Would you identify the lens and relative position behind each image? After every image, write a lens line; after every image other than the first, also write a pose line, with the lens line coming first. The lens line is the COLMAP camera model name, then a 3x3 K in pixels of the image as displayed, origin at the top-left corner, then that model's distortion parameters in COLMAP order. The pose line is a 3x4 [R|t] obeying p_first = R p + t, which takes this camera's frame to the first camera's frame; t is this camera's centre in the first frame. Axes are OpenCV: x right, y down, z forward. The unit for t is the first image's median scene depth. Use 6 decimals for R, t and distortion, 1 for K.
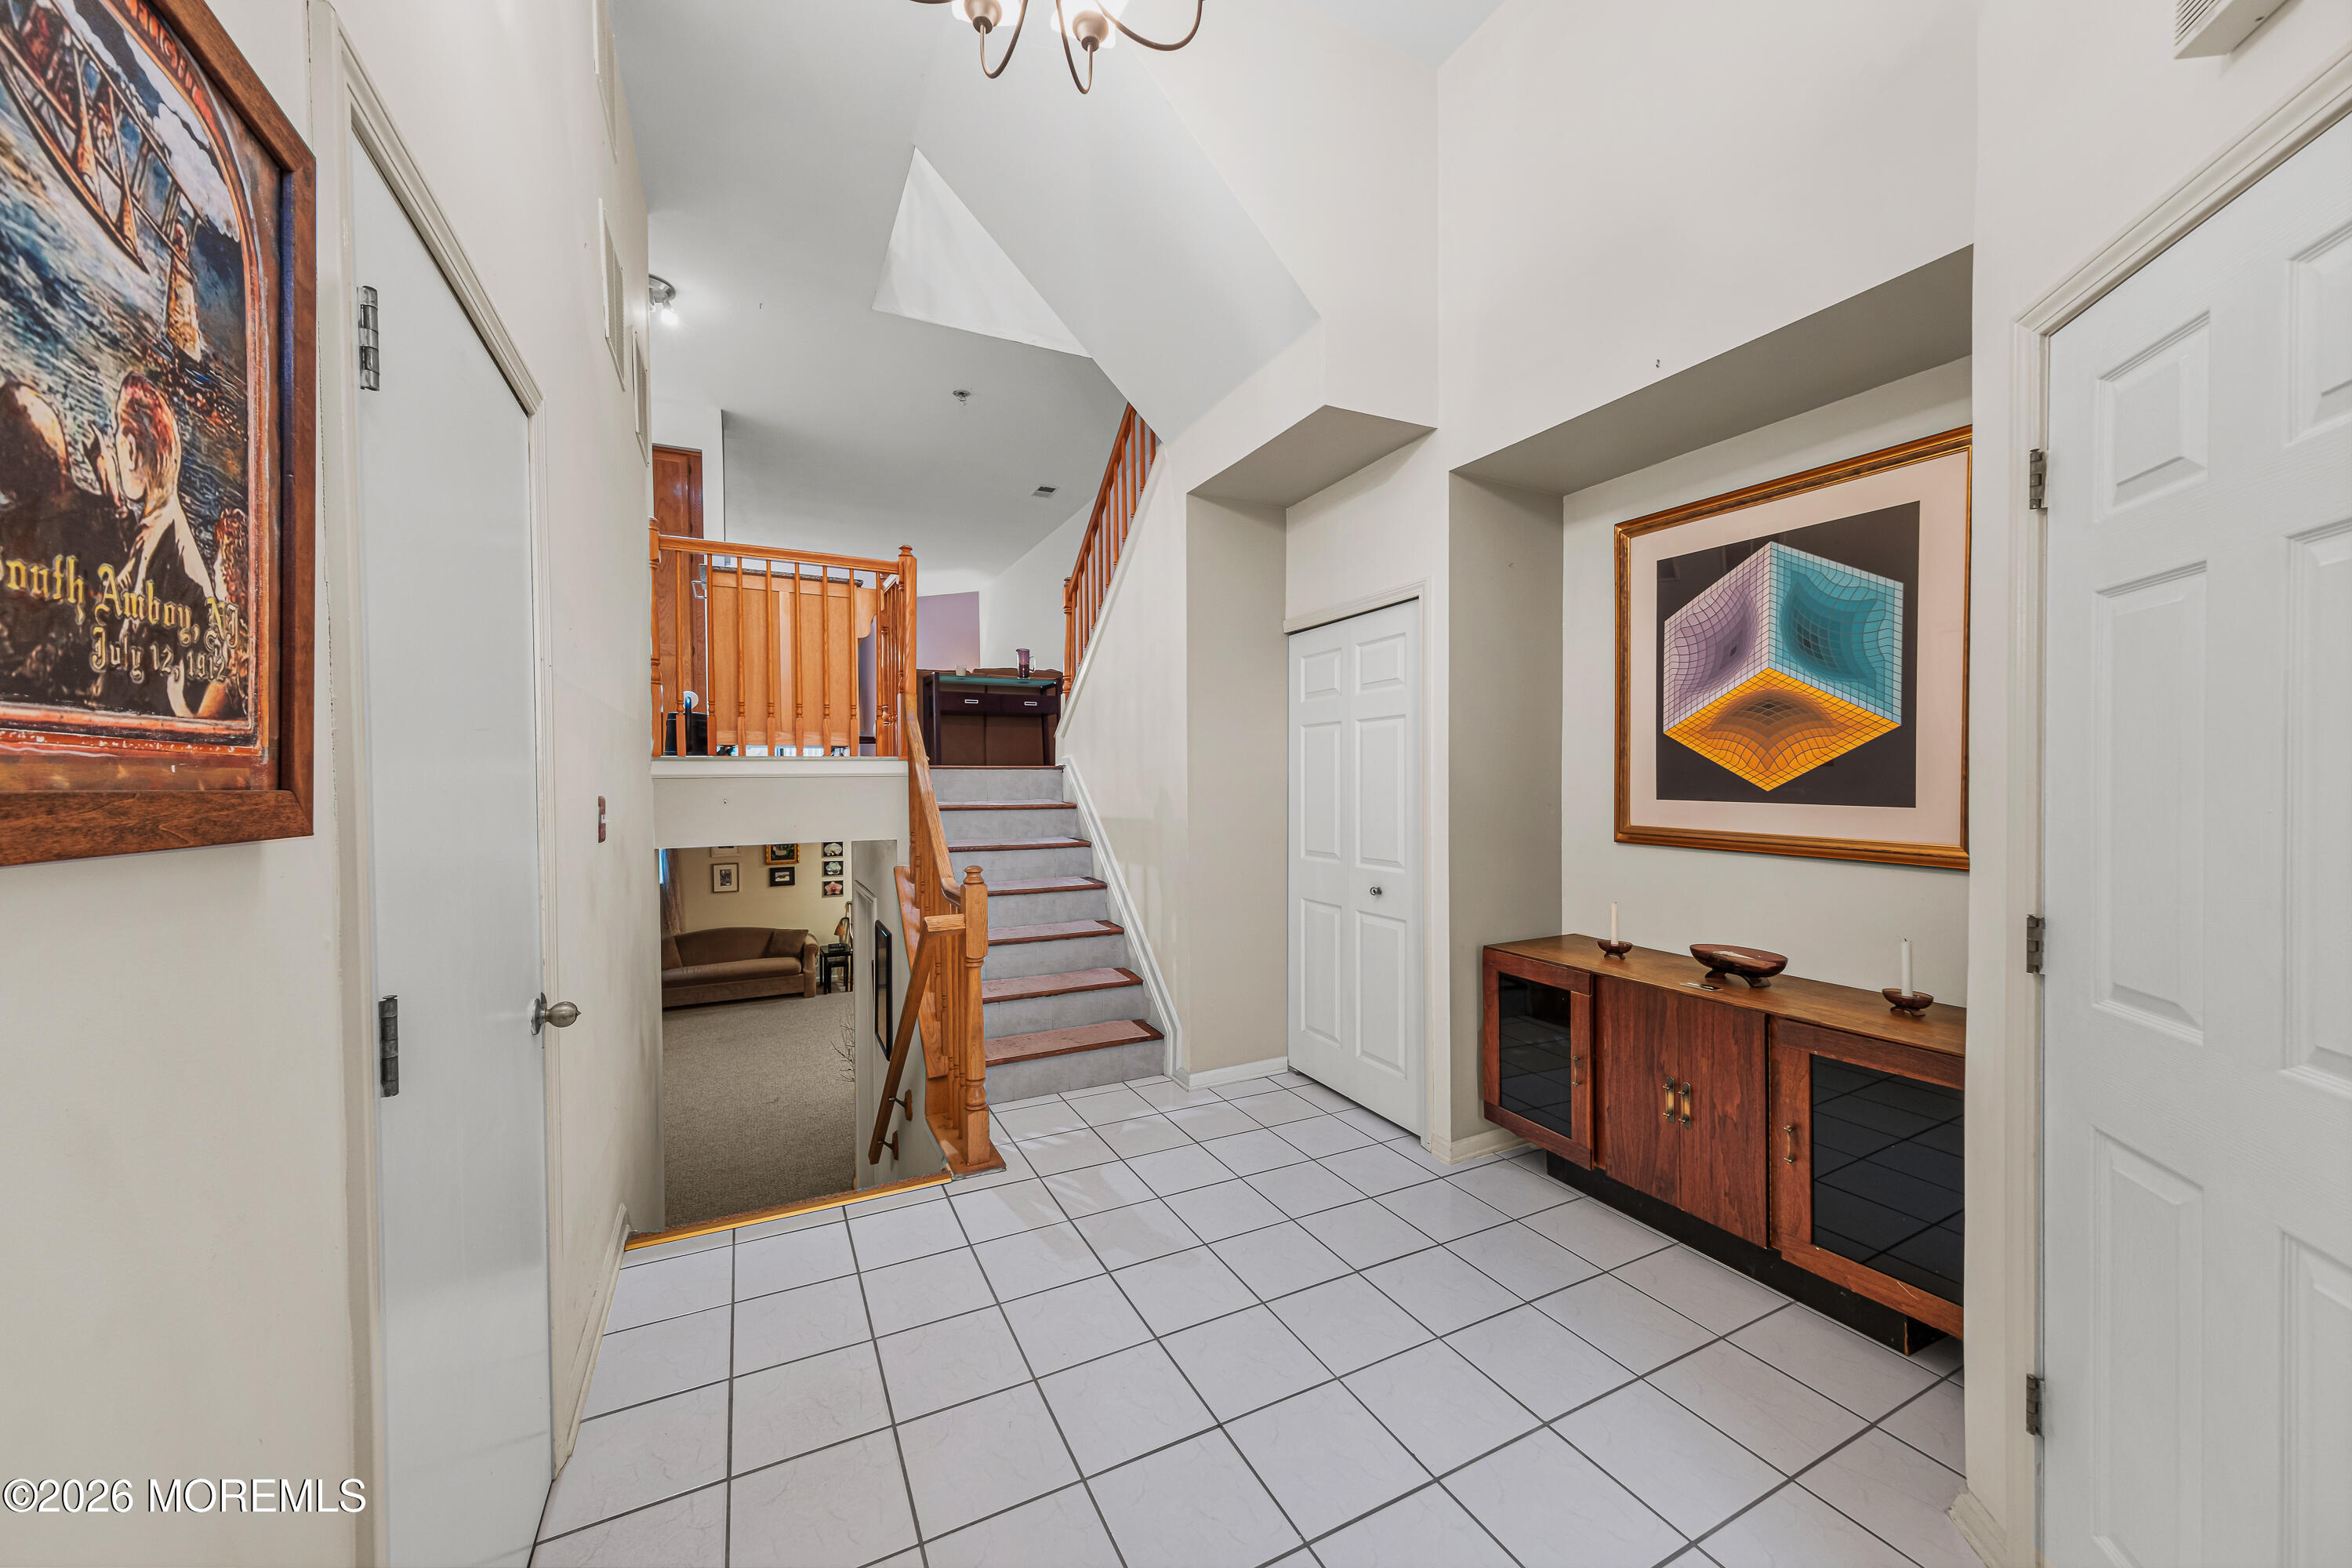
lens RADIAL K [[856.0, 0, 1177.7], [0, 856.0, 780.6], [0, 0, 1]] dist [0.017676, -0.000328]
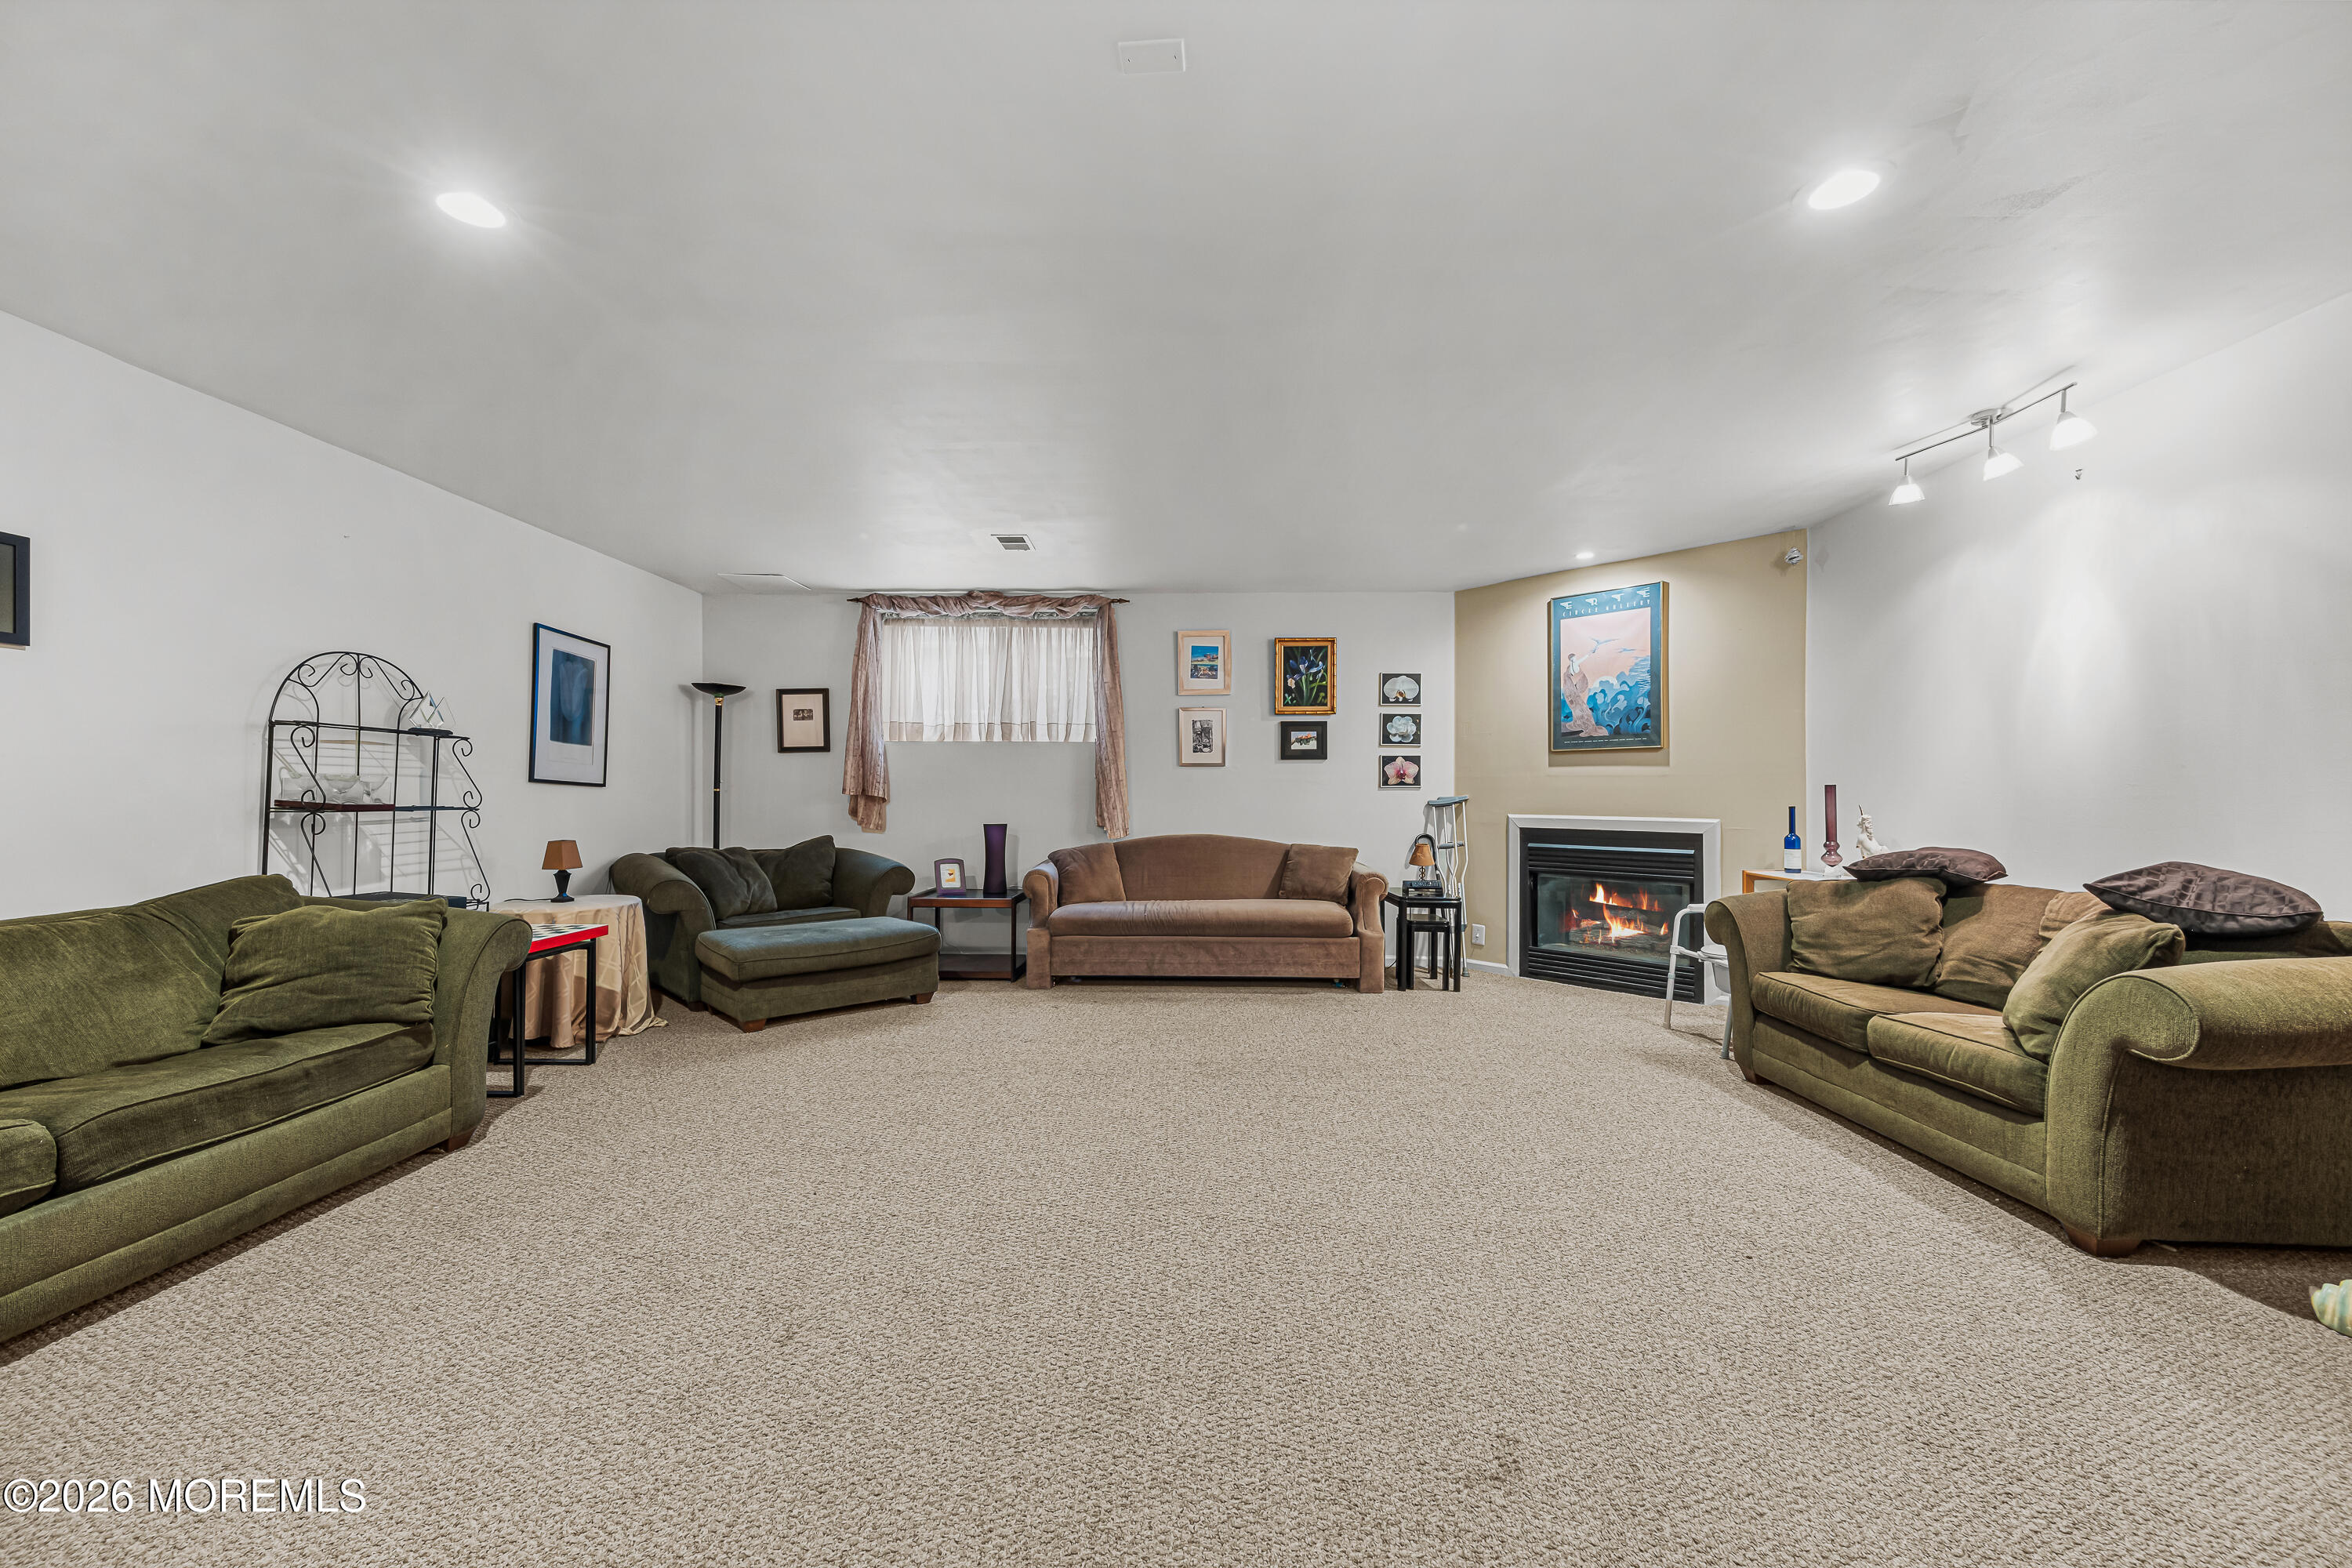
lens RADIAL K [[919.0, 0, 1167.6], [0, 919.0, 780.1], [0, 0, 1]] dist [0.019126, -0.002499]
pose [[0.880420, 0.002558, -0.474187, -0.283902], [-0.014096, 0.999685, -0.020779, 0.148112], [0.473985, 0.024978, 0.880179, 0.510456]]
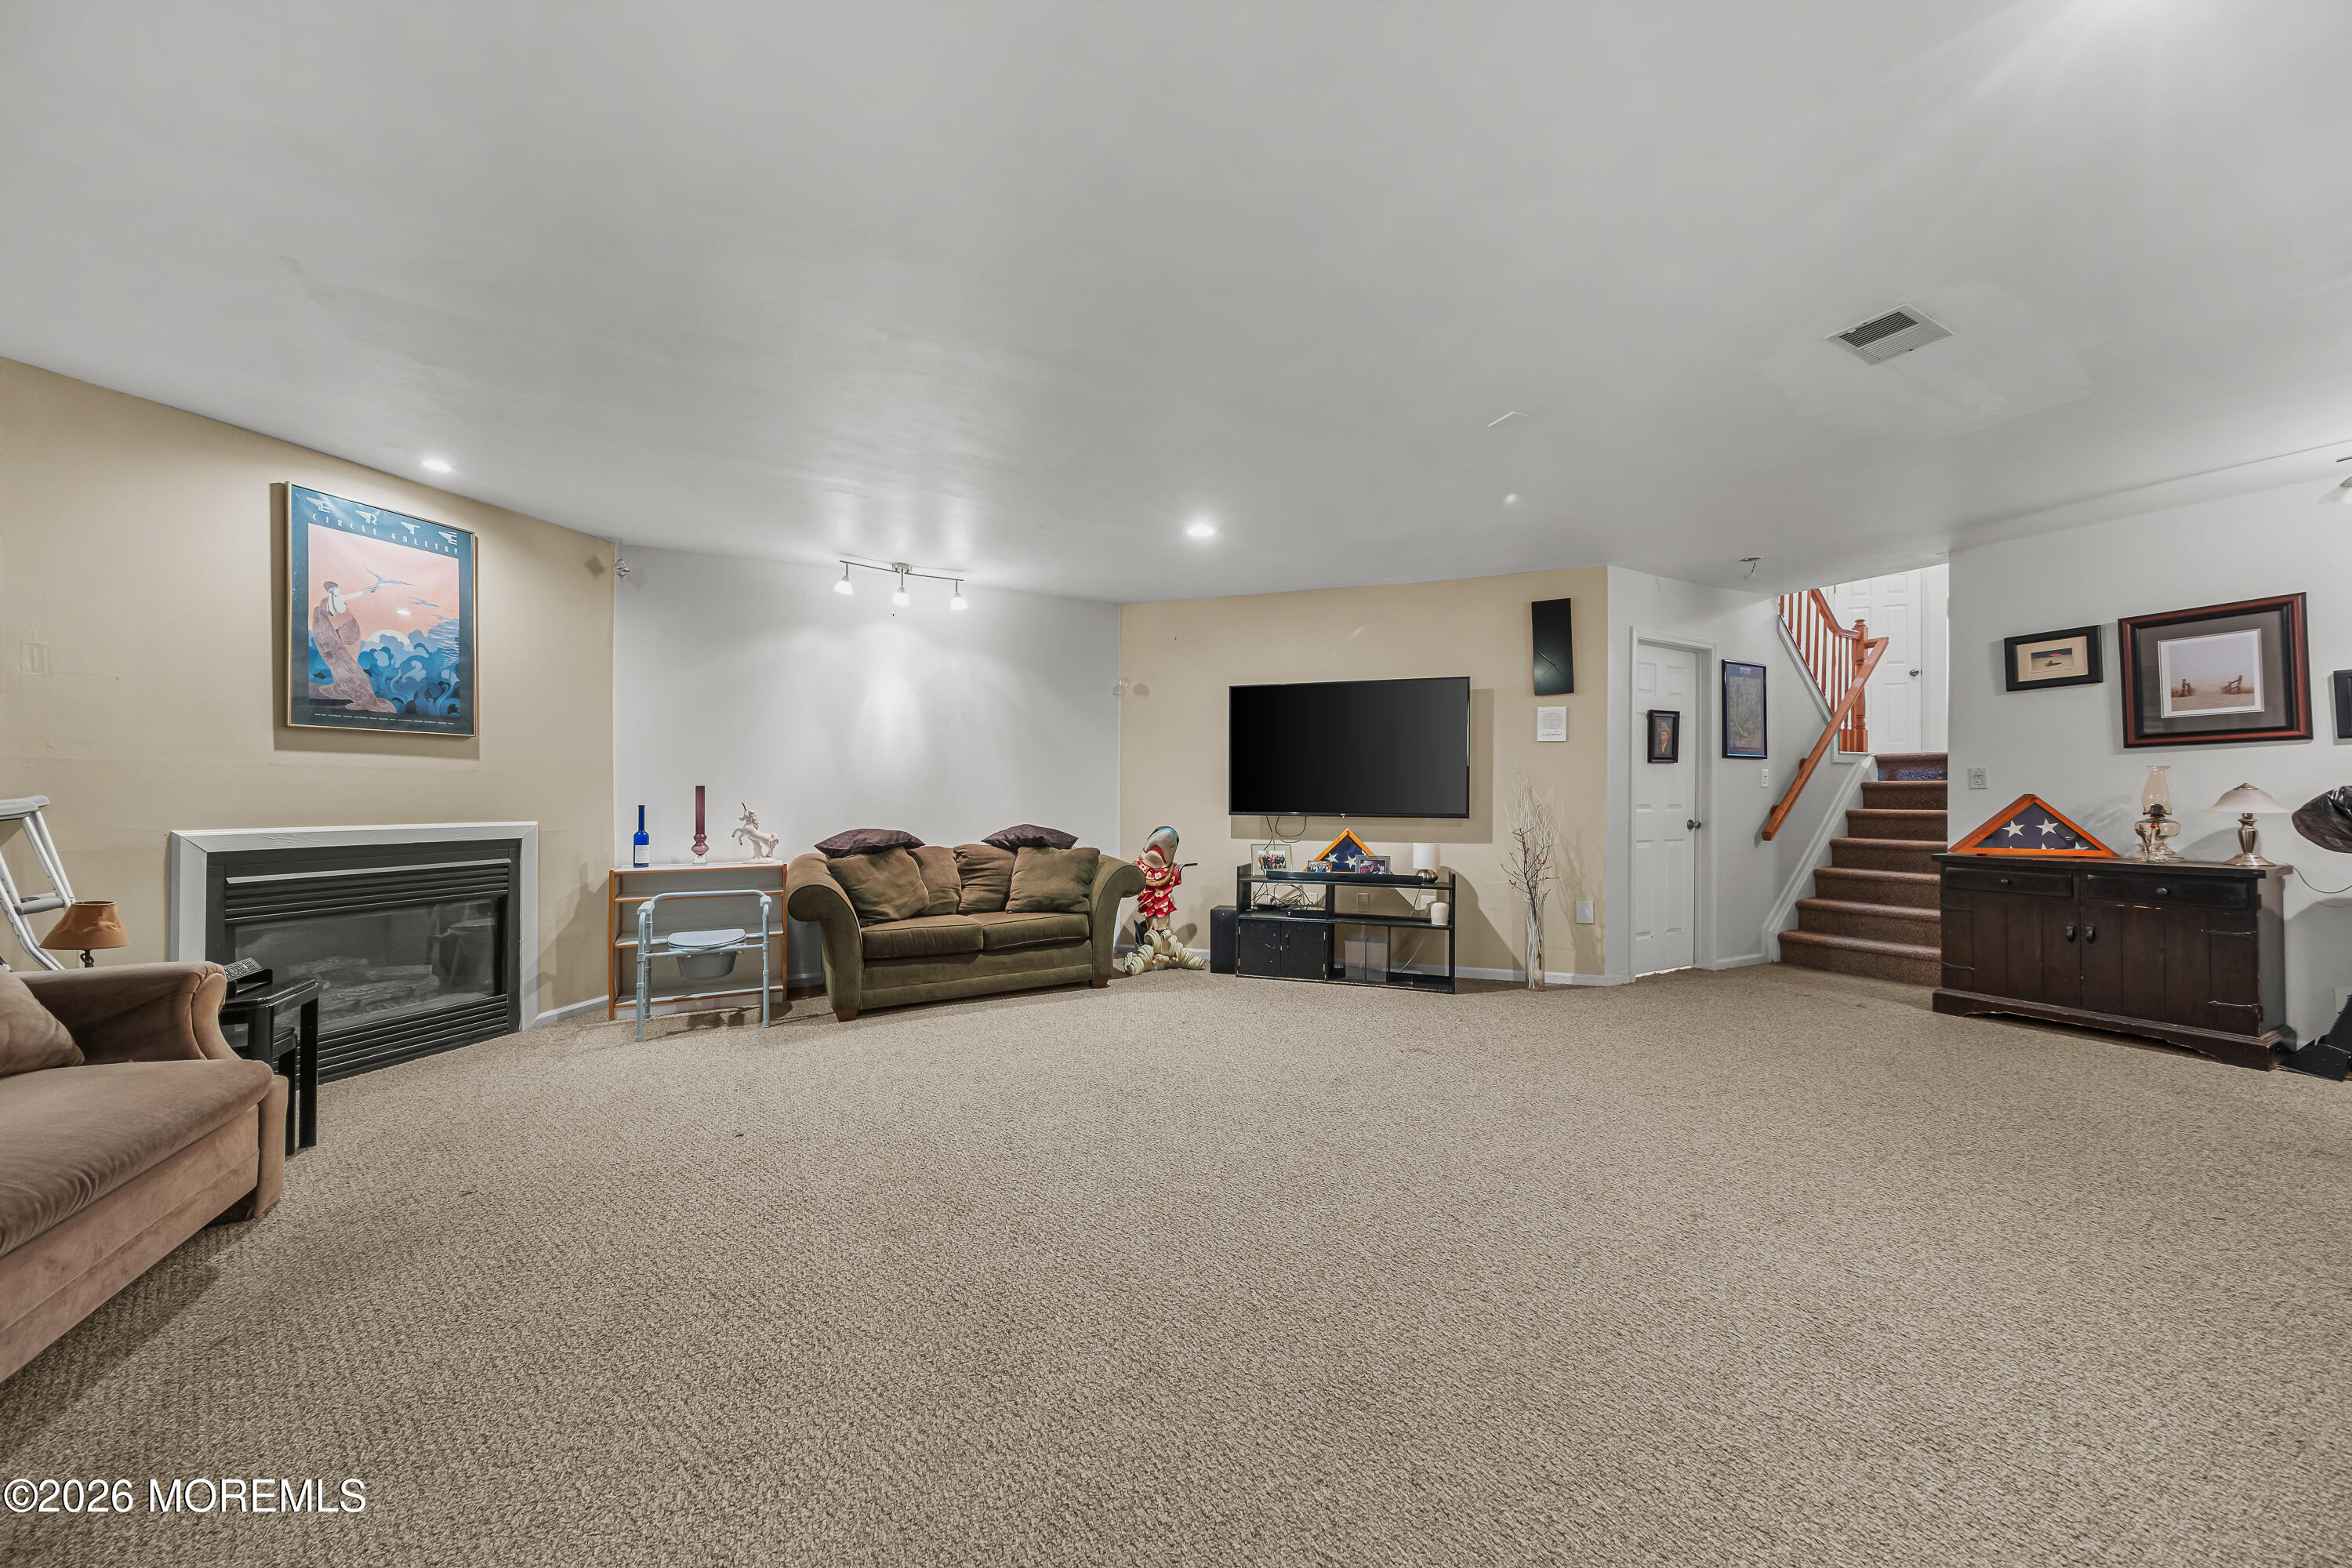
lens RADIAL K [[793.2, 0, 1179.5], [0, 793.2, 788.9], [0, 0, 1]] dist [0.009125, -0.000762]
pose [[-0.011453, 0.013931, 0.999837, -0.603295], [0.009322, 0.999861, -0.013824, 0.147230], [-0.999891, 0.009162, -0.011582, 0.742441]]
